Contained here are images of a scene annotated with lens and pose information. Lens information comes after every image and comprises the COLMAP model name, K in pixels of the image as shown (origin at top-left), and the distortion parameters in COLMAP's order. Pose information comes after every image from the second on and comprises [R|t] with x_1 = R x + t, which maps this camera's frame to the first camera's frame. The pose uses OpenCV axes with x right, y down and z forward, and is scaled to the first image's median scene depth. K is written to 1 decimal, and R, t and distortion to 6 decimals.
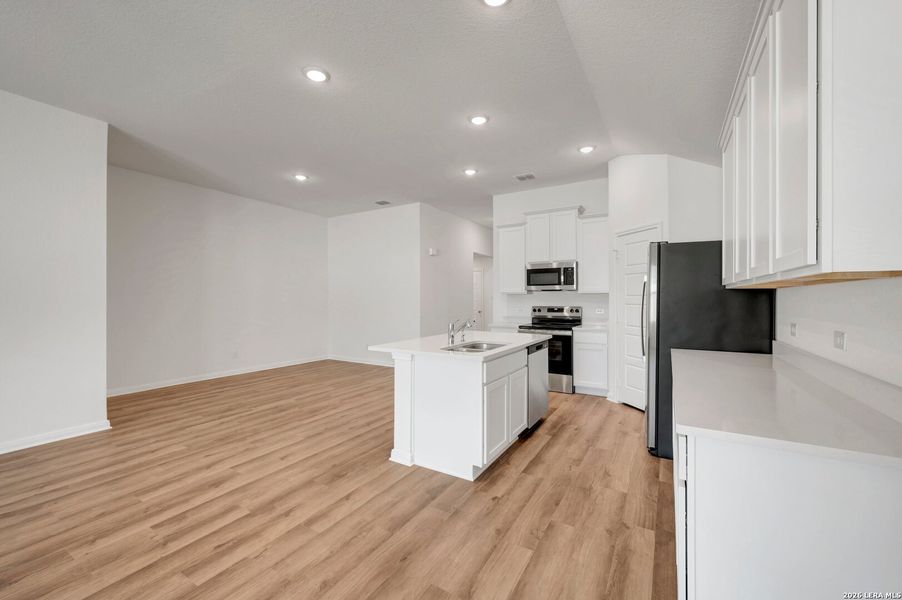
lens RADIAL K [[362.1, 0, 453.7], [0, 362.1, 296.6], [0, 0, 1]] dist [-0.000123, -0.000101]
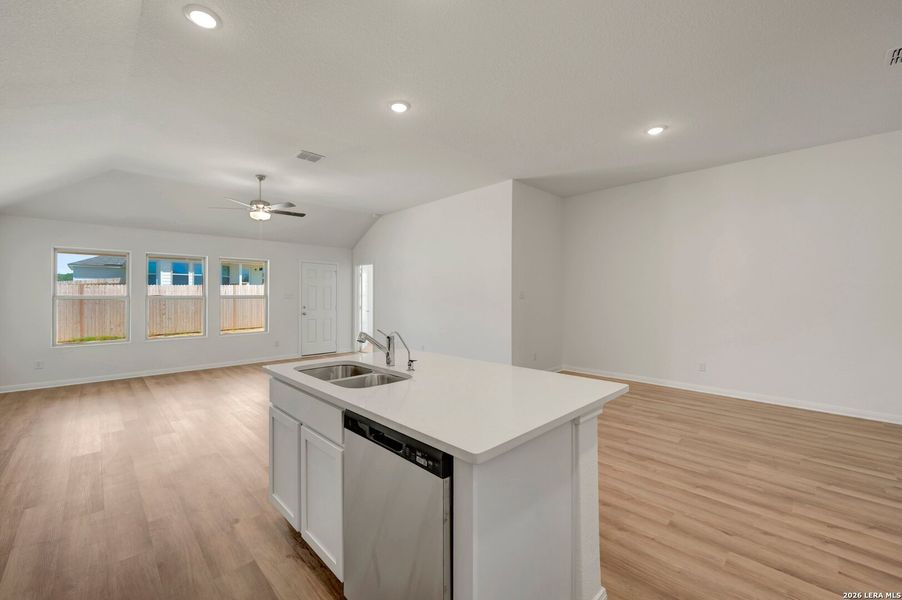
lens RADIAL K [[363.0, 0, 452.3], [0, 363.0, 300.5], [0, 0, 1]] dist [-0.000391, -0.000009]
pose [[-0.253804, 0.009442, -0.967210, 0.672565], [0.003705, 0.999955, 0.008789, 0.003282], [0.967249, -0.001353, -0.253827, 1.392954]]
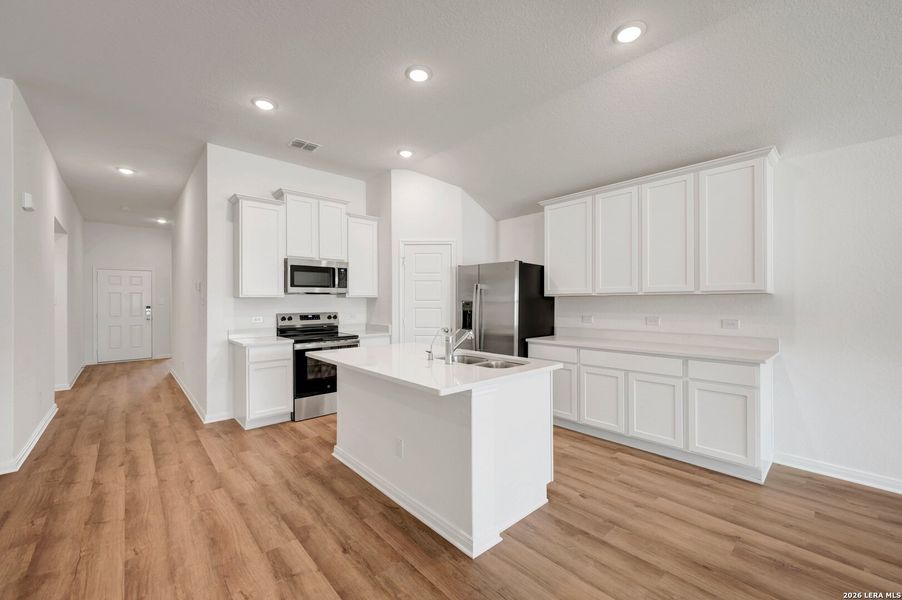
lens RADIAL K [[363.0, 0, 452.3], [0, 363.0, 300.5], [0, 0, 1]] dist [-0.000391, -0.000009]
pose [[0.292300, 0.004814, 0.956314, -0.785734], [-0.001999, 0.999988, -0.004423, 0.003262], [-0.956325, -0.000619, 0.292306, 0.839075]]
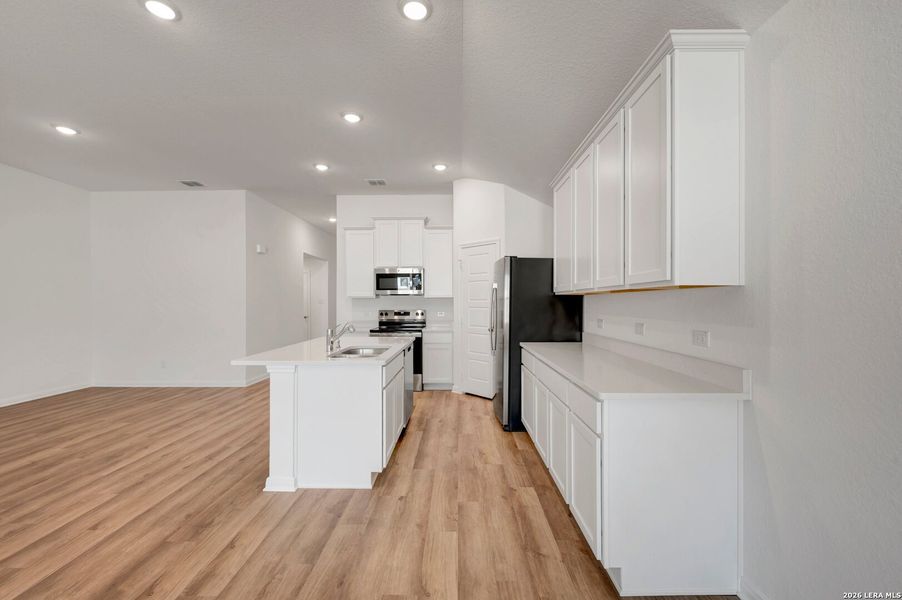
lens RADIAL K [[363.0, 0, 452.3], [0, 363.0, 300.5], [0, 0, 1]] dist [-0.000391, -0.000009]
pose [[0.867245, 0.001206, 0.497879, -0.215857], [-0.000764, 0.999999, -0.001090, 0.000954], [-0.497880, 0.000565, 0.867246, 0.032373]]
